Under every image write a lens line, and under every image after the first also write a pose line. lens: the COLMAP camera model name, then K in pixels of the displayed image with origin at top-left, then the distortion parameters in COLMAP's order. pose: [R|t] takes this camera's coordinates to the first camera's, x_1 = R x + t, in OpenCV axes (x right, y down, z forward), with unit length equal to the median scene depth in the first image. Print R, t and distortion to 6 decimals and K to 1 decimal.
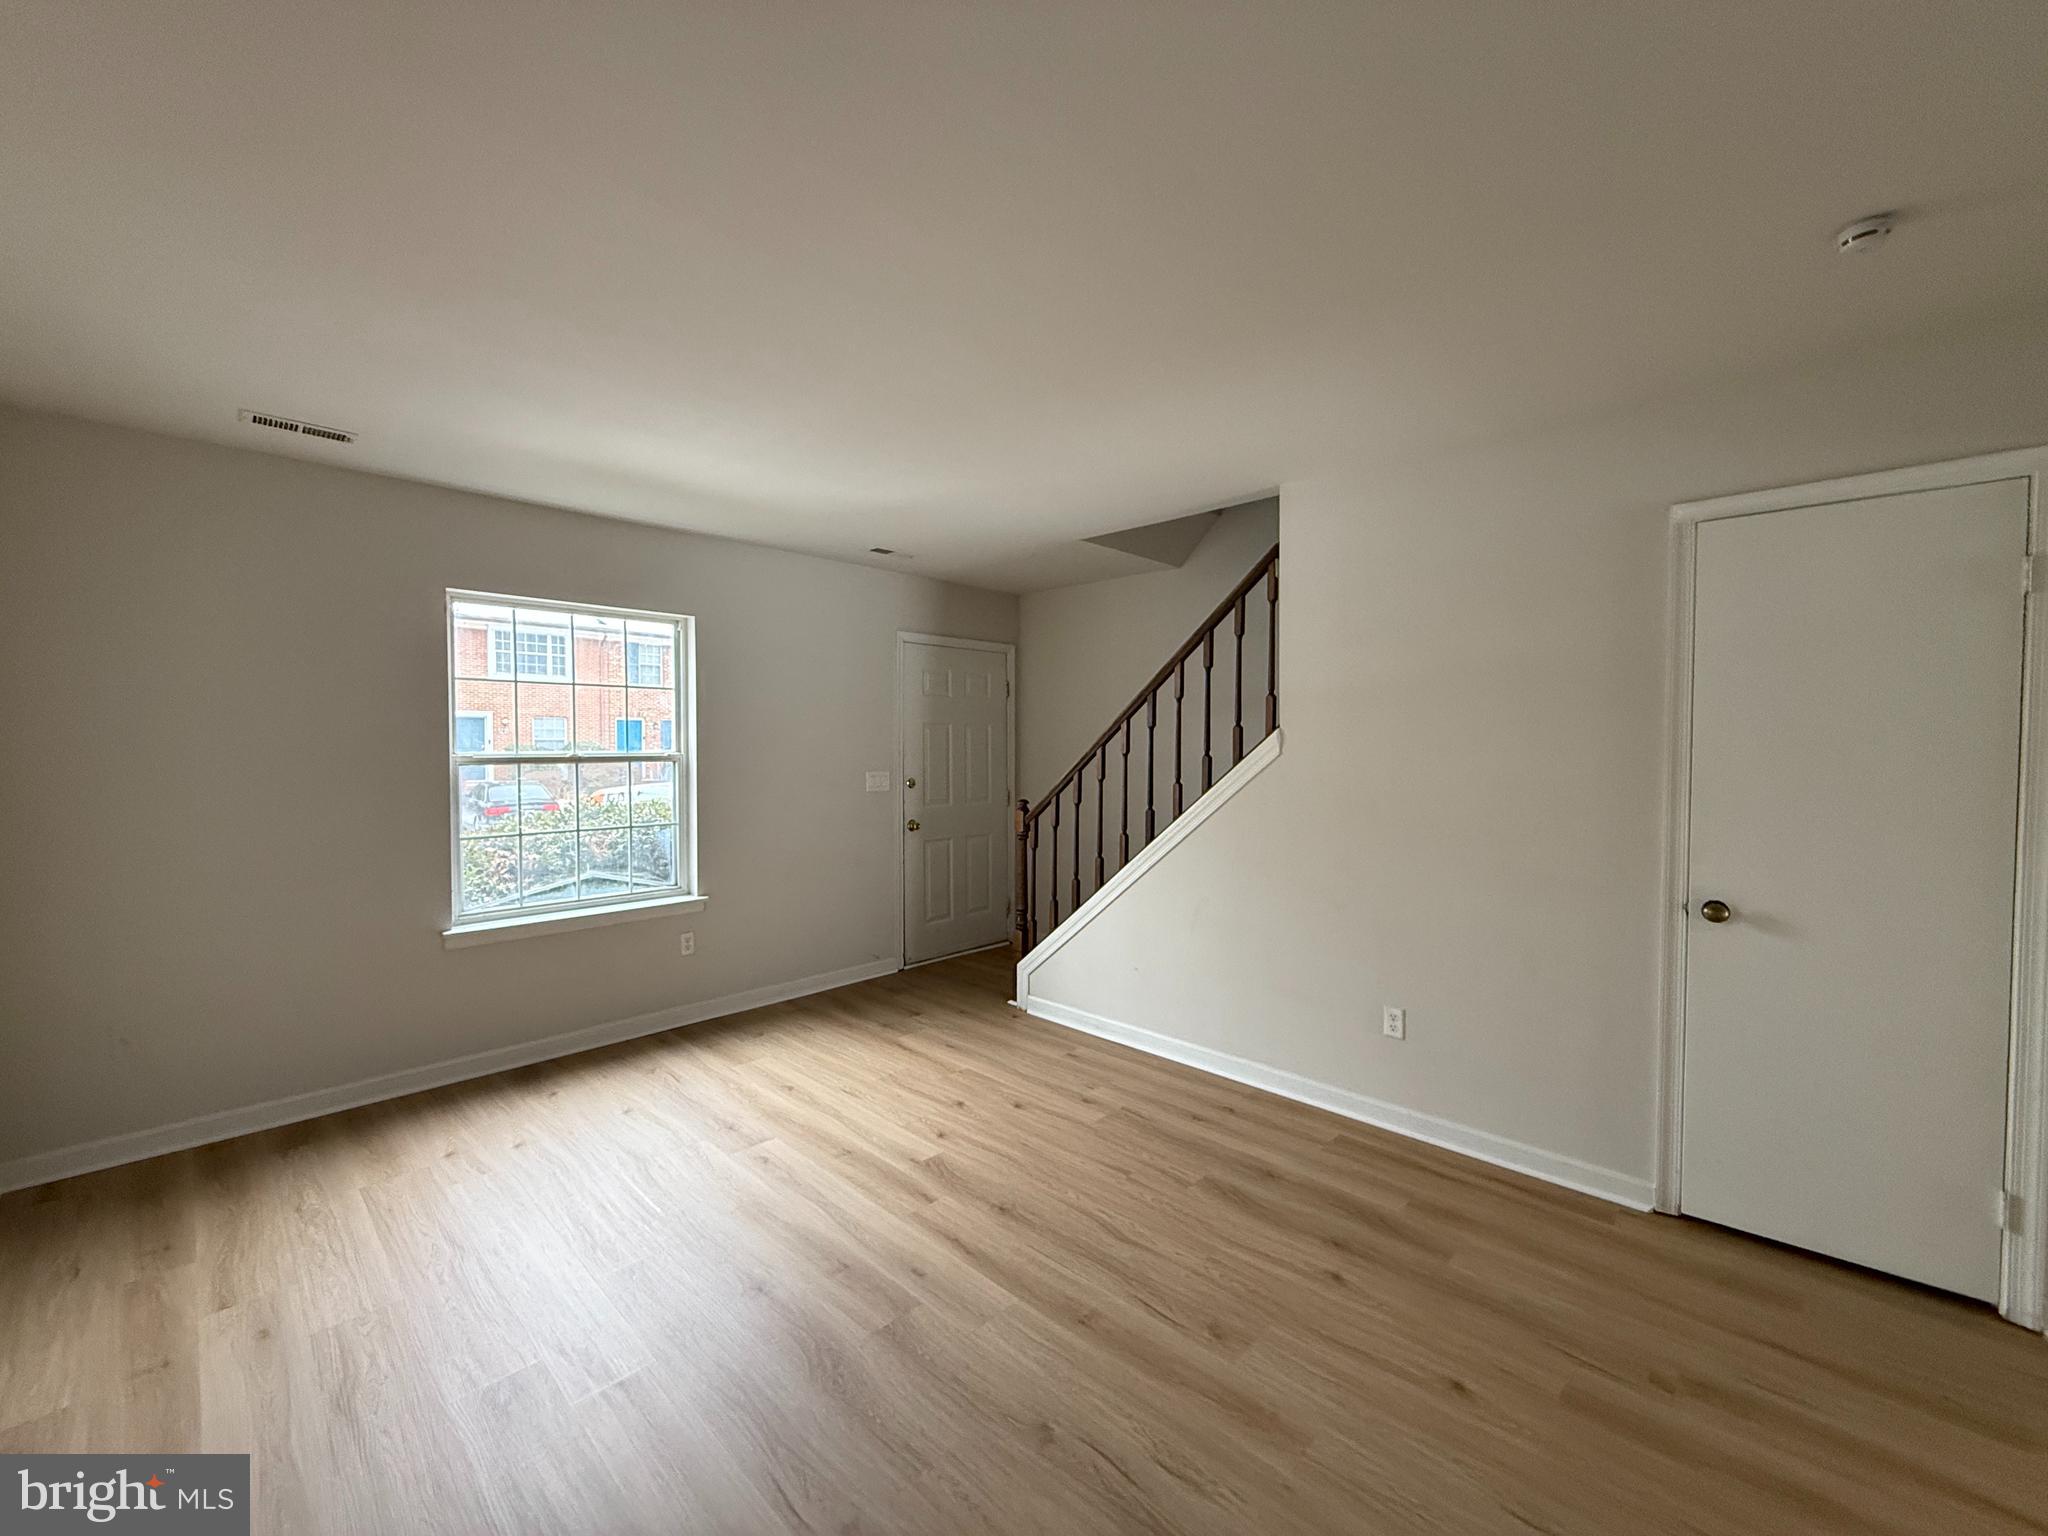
lens RADIAL K [[815.8, 0, 1017.9], [0, 815.8, 770.2], [0, 0, 1]] dist [-0.000495, -0.000141]
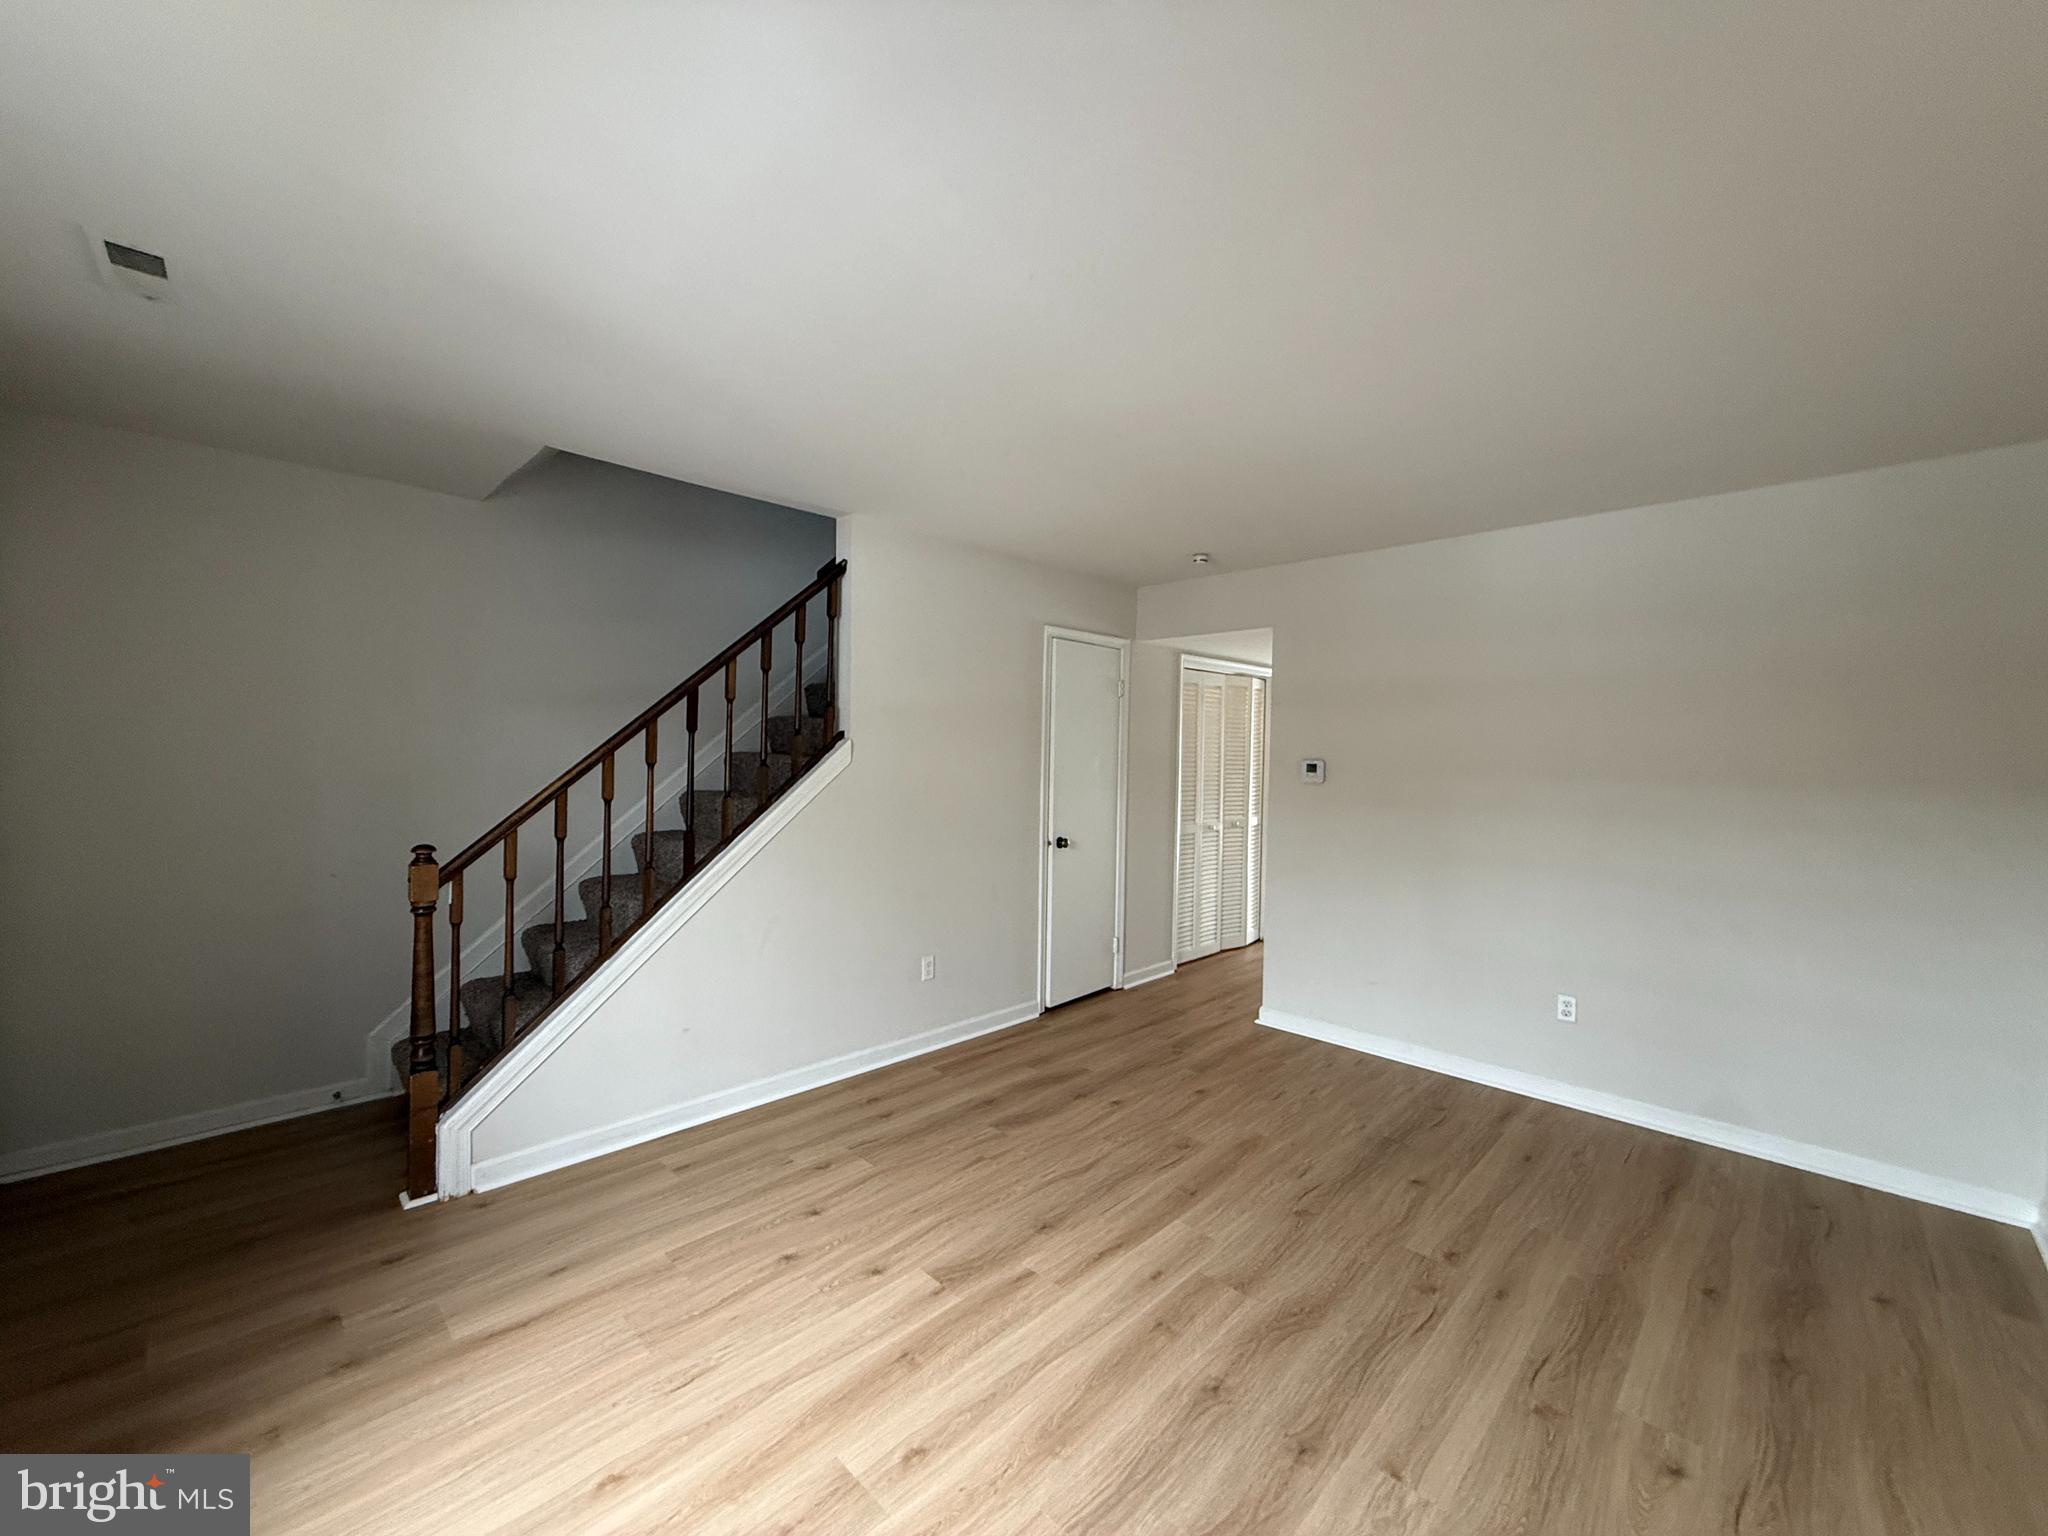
lens RADIAL K [[815.8, 0, 1017.9], [0, 815.8, 770.2], [0, 0, 1]] dist [-0.000495, -0.000141]
pose [[0.010286, -0.025708, 0.999617, -0.873254], [0.013299, 0.999585, 0.025570, -0.039723], [-0.999859, 0.013031, 0.010623, 0.885634]]
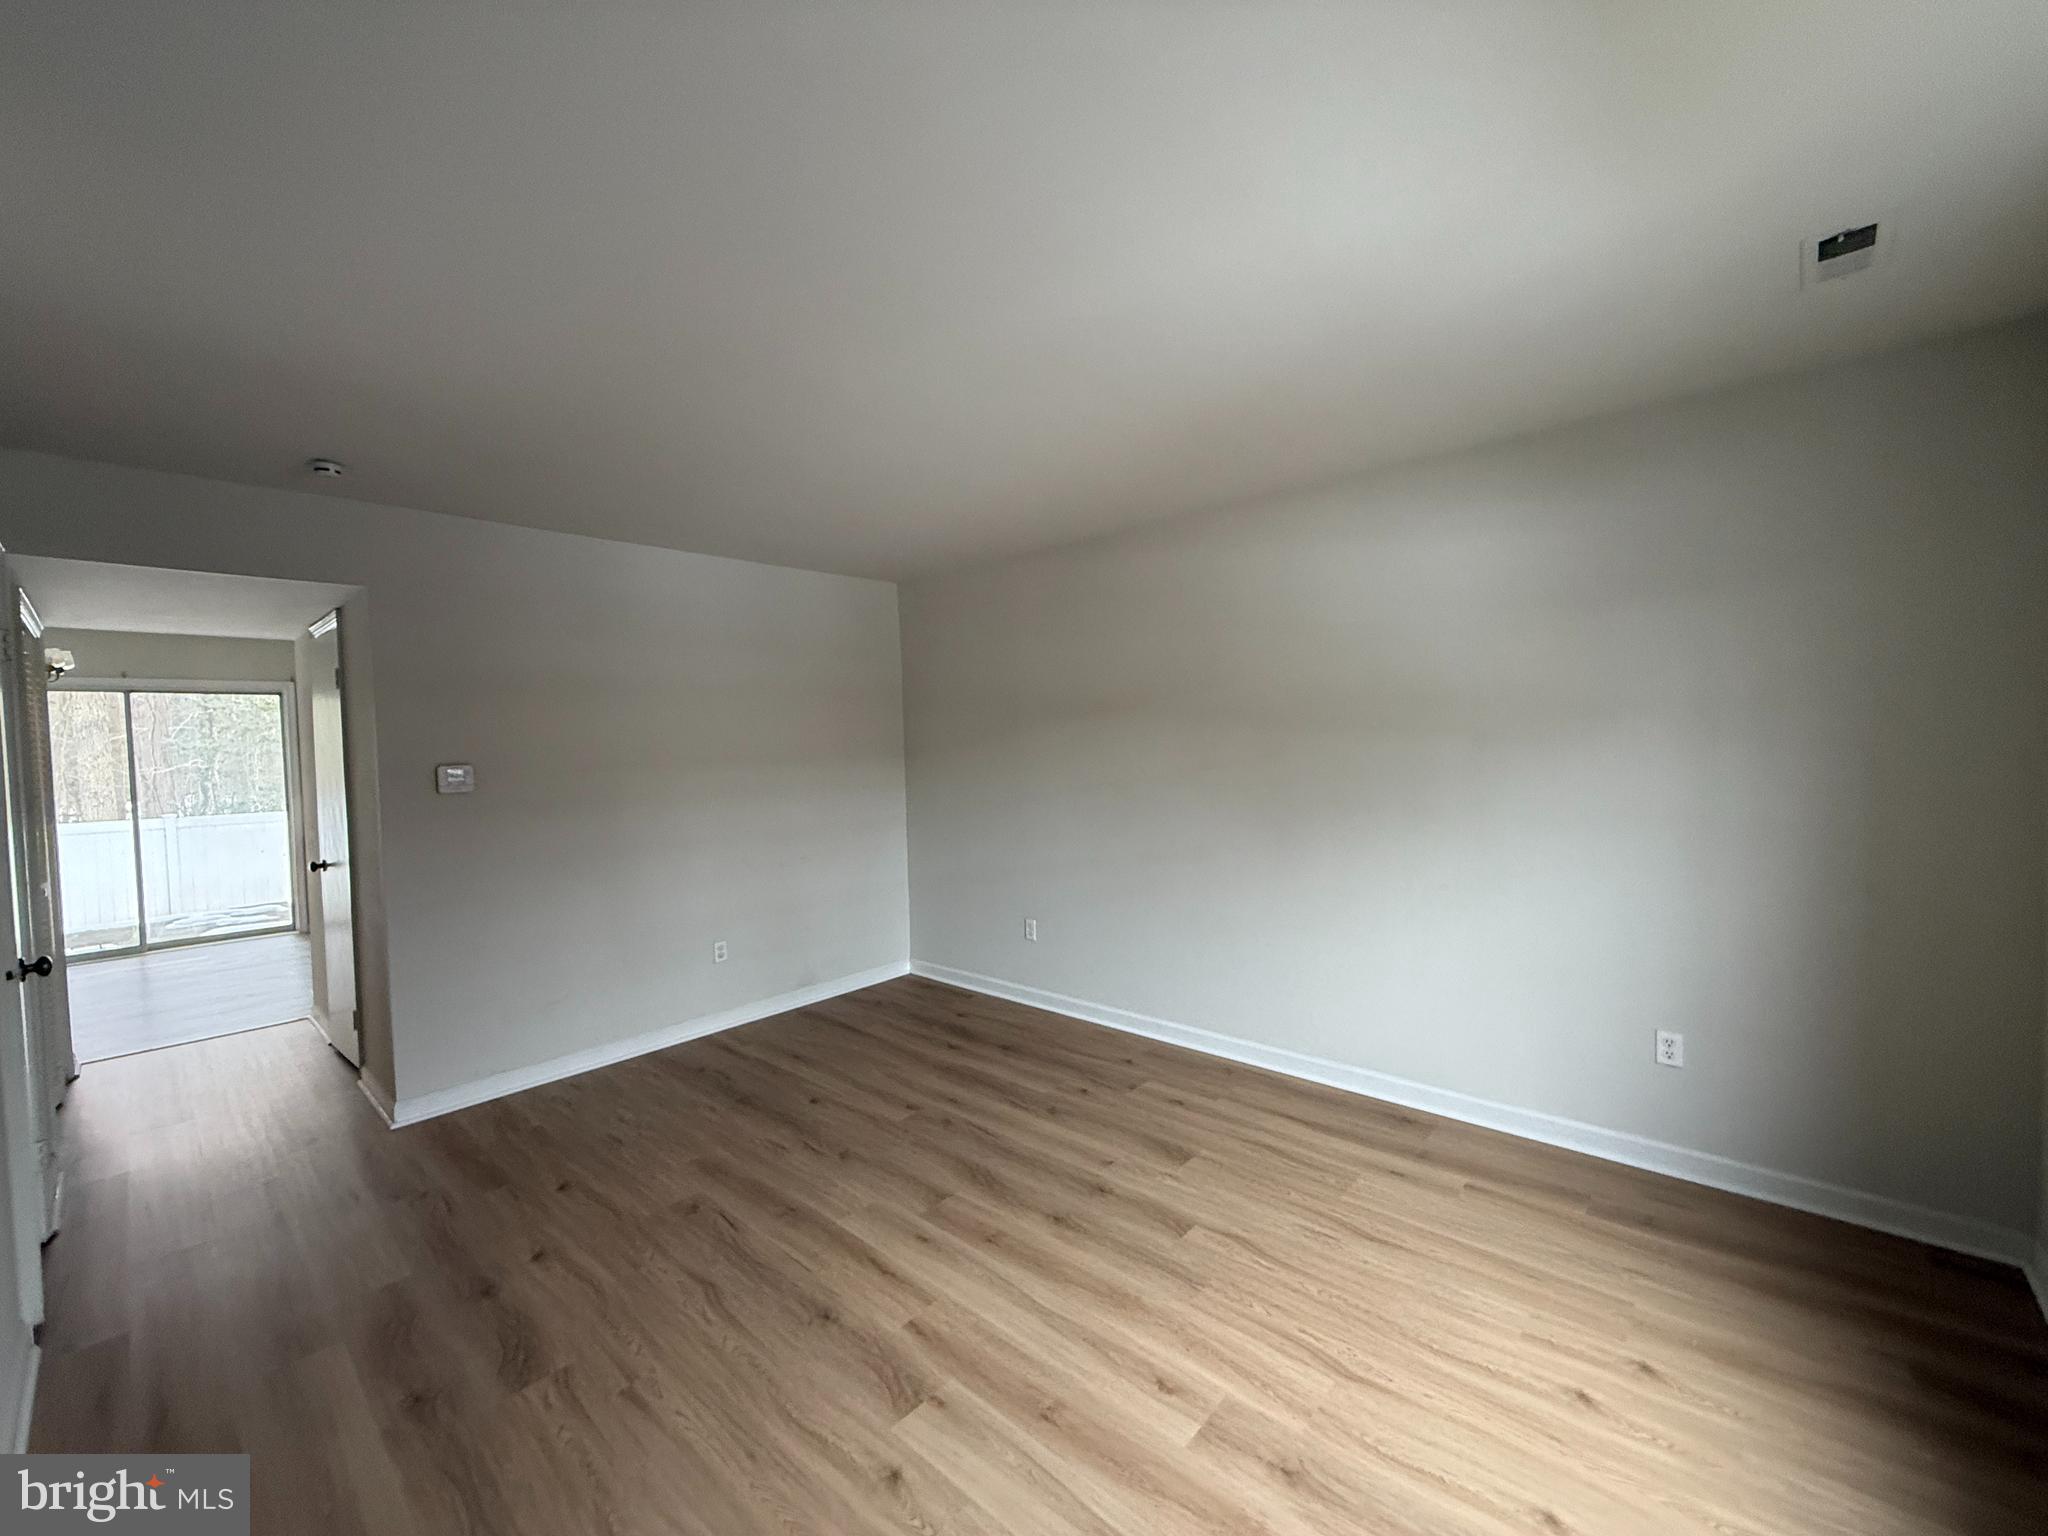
lens RADIAL K [[815.8, 0, 1017.9], [0, 815.8, 770.2], [0, 0, 1]] dist [-0.000495, -0.000141]
pose [[-0.999132, 0.028837, -0.030055, -0.181165], [0.026707, 0.997259, 0.069008, -0.067090], [0.031963, 0.068146, -0.997163, 1.576516]]
